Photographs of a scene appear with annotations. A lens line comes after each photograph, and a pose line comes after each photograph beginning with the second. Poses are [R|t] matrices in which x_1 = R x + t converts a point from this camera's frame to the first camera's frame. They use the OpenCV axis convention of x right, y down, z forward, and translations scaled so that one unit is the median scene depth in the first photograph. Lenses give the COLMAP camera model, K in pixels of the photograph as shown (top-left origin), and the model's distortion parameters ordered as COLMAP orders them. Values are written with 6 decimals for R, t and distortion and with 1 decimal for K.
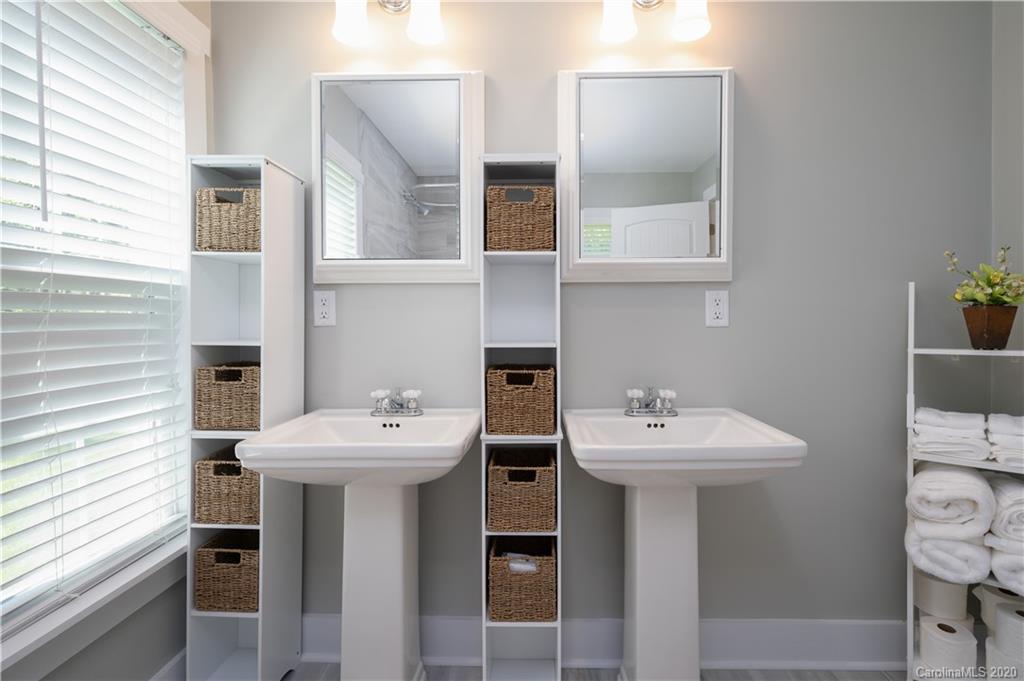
lens RADIAL K [[448.9, 0, 517.2], [0, 448.9, 335.5], [0, 0, 1]] dist [0.000205, 0.000680]
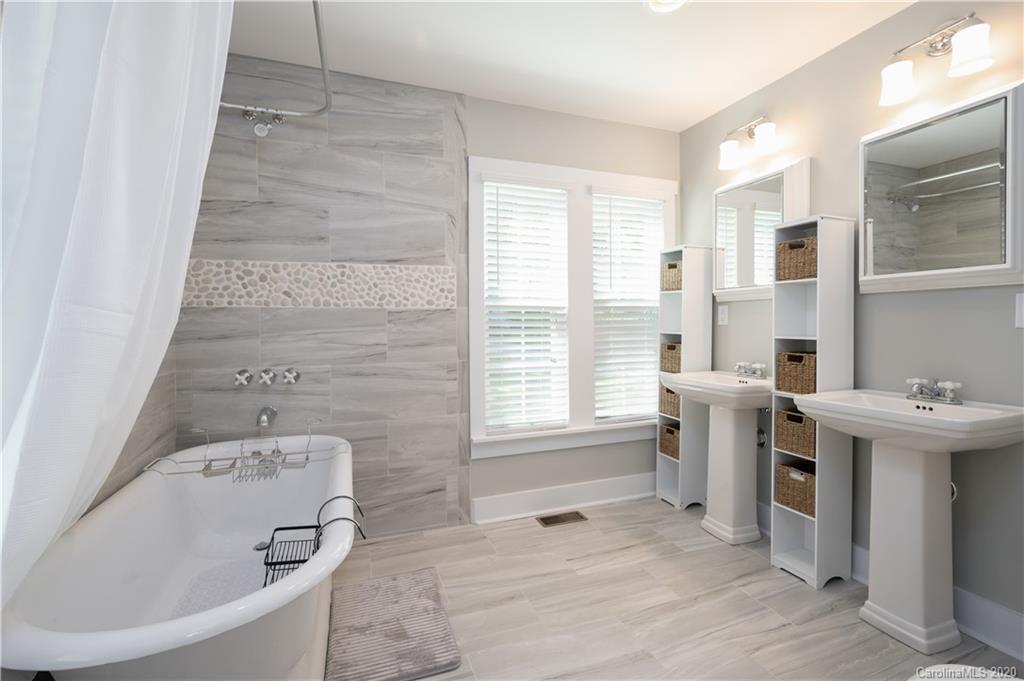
lens RADIAL K [[448.9, 0, 511.6], [0, 448.9, 333.4], [0, 0, 1]] dist [0.000205, 0.000680]
pose [[0.374600, 0.023974, -0.926877, 1.083950], [-0.017867, 0.999667, 0.018636, -0.005961], [0.927014, 0.009580, 0.374903, -0.536667]]
